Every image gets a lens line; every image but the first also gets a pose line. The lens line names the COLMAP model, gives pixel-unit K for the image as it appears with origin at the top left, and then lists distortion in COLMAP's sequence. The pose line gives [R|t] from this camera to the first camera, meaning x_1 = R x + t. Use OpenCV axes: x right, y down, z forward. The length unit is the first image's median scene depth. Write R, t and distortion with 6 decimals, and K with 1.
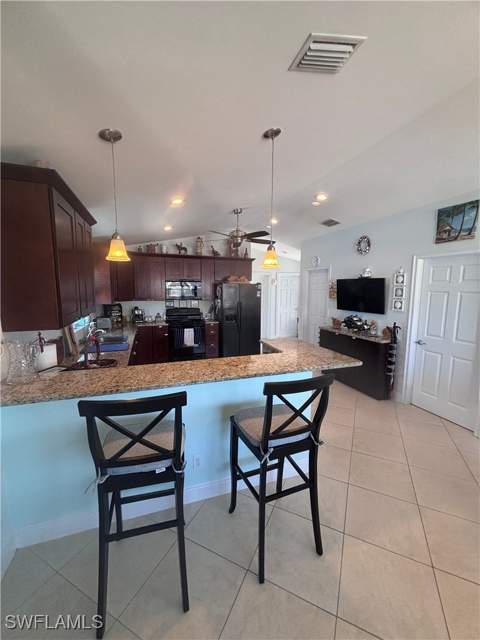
lens RADIAL K [[254.0, 0, 239.9], [0, 254.0, 319.7], [0, 0, 1]] dist [-0.000511, -0.000149]
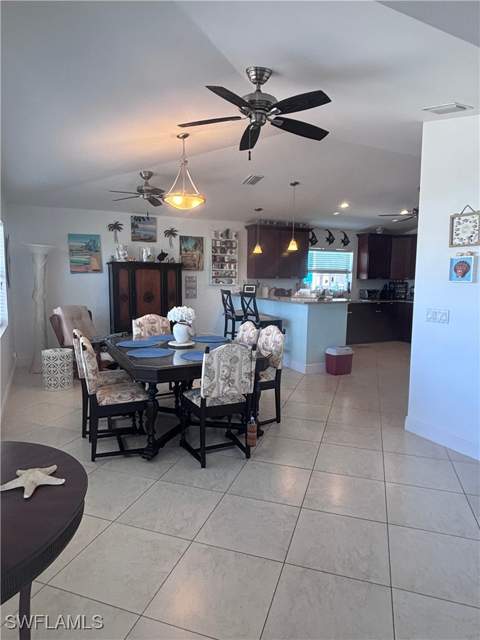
lens RADIAL K [[389.0, 0, 239.9], [0, 389.0, 319.7], [0, 0, 1]] dist [0.038767, 0.000095]
pose [[0.118282, 0.107486, -0.987146, 1.082826], [-0.135048, 0.986629, 0.091248, 0.036869], [0.983754, 0.122519, 0.131216, 0.098253]]
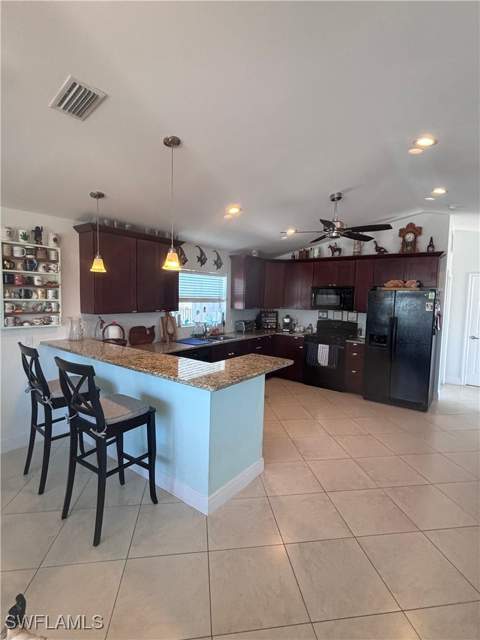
lens RADIAL K [[308.1, 0, 244.9], [0, 308.1, 318.5], [0, 0, 1]] dist [-0.015036, -0.001129]
pose [[0.561009, 0.067686, -0.825038, 0.455540], [-0.122721, 0.992439, -0.002028, -0.014942], [0.818663, 0.102387, 0.565074, 0.201607]]
